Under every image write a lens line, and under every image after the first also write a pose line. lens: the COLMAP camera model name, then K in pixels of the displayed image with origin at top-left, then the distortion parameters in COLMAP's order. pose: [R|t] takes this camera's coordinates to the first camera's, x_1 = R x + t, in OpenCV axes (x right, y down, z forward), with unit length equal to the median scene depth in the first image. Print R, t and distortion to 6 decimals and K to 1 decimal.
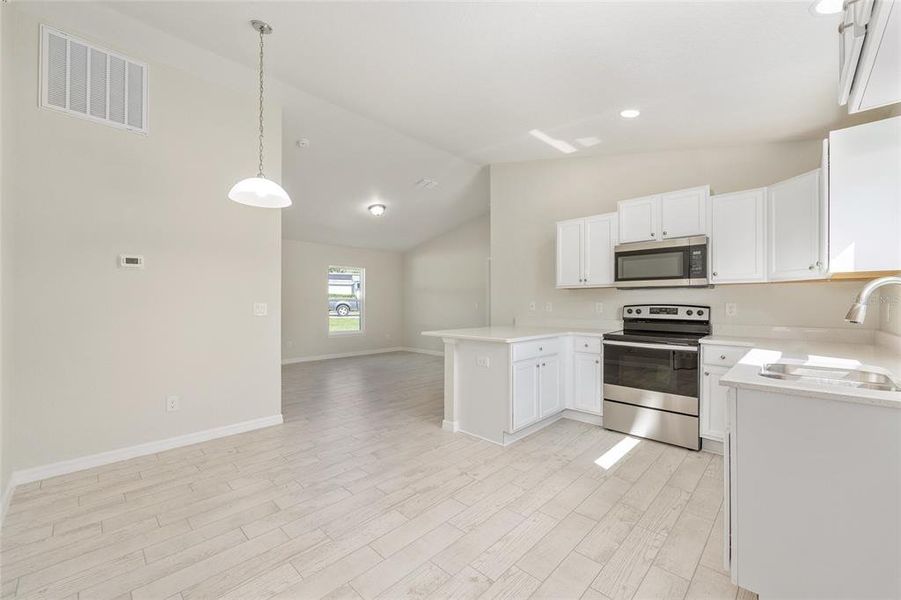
lens RADIAL K [[362.3, 0, 451.3], [0, 362.3, 302.0], [0, 0, 1]] dist [-0.001628, 0.001132]
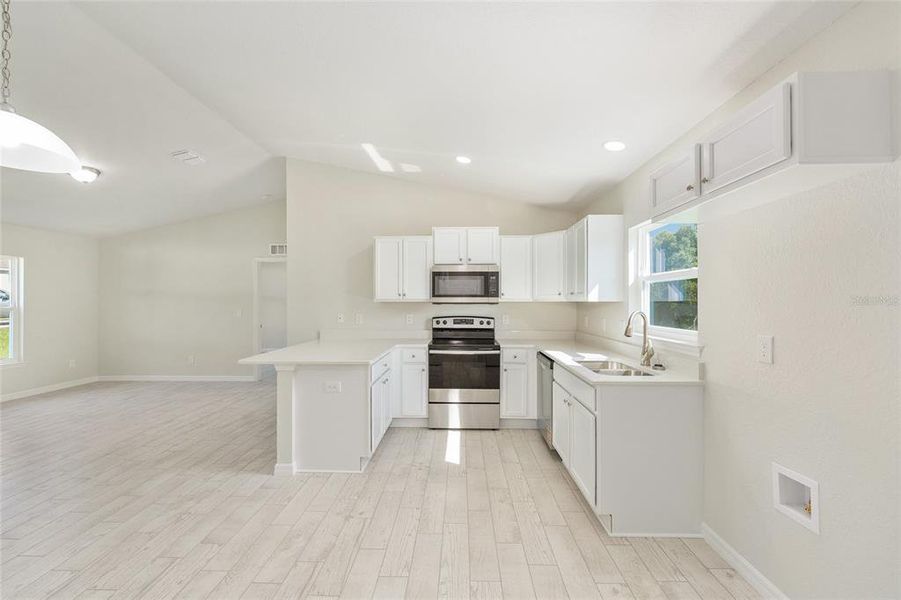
lens RADIAL K [[362.3, 0, 451.4], [0, 362.3, 302.0], [0, 0, 1]] dist [-0.001628, 0.001132]
pose [[0.737298, -0.002276, 0.675564, -0.288107], [-0.000546, 0.999992, 0.003965, -0.048756], [-0.675568, -0.003292, 0.737290, 0.124962]]
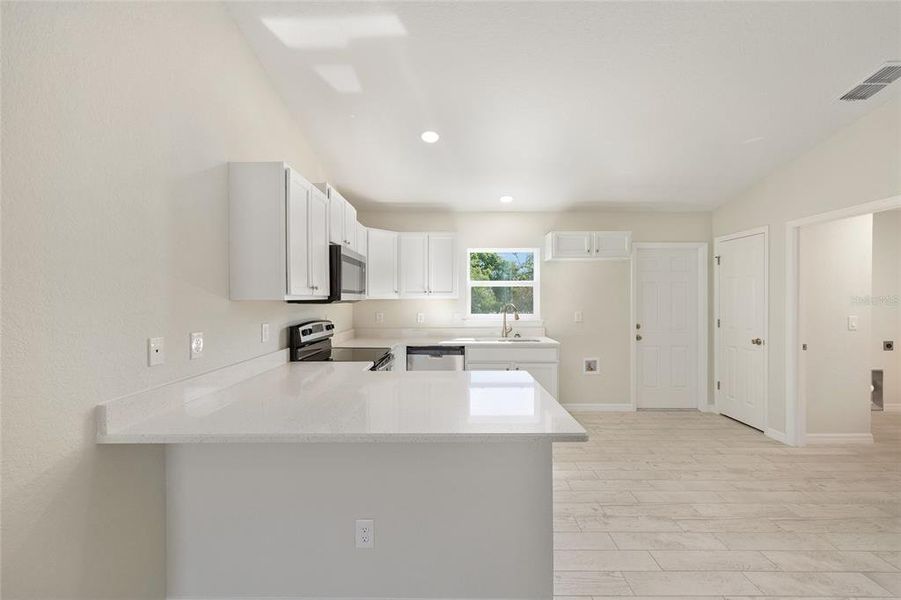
lens RADIAL K [[362.3, 0, 449.6], [0, 362.3, 303.6], [0, 0, 1]] dist [-0.001628, 0.001132]
pose [[-0.692626, -0.010860, 0.721215, -0.252317], [-0.001385, 0.999905, 0.013726, -0.047126], [-0.721296, 0.008508, -0.692575, 1.427352]]
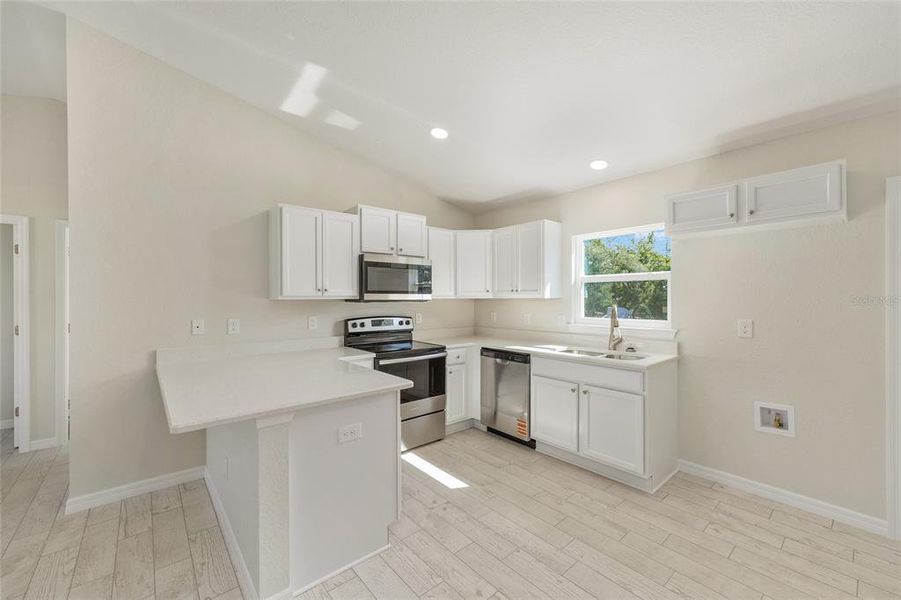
lens RADIAL K [[362.3, 0, 451.5], [0, 362.3, 300.5], [0, 0, 1]] dist [-0.001628, 0.001132]
pose [[0.091140, -0.006818, 0.995815, -0.443699], [0.001548, 0.999976, 0.006705, -0.047319], [-0.995837, 0.000931, 0.091148, 0.739931]]
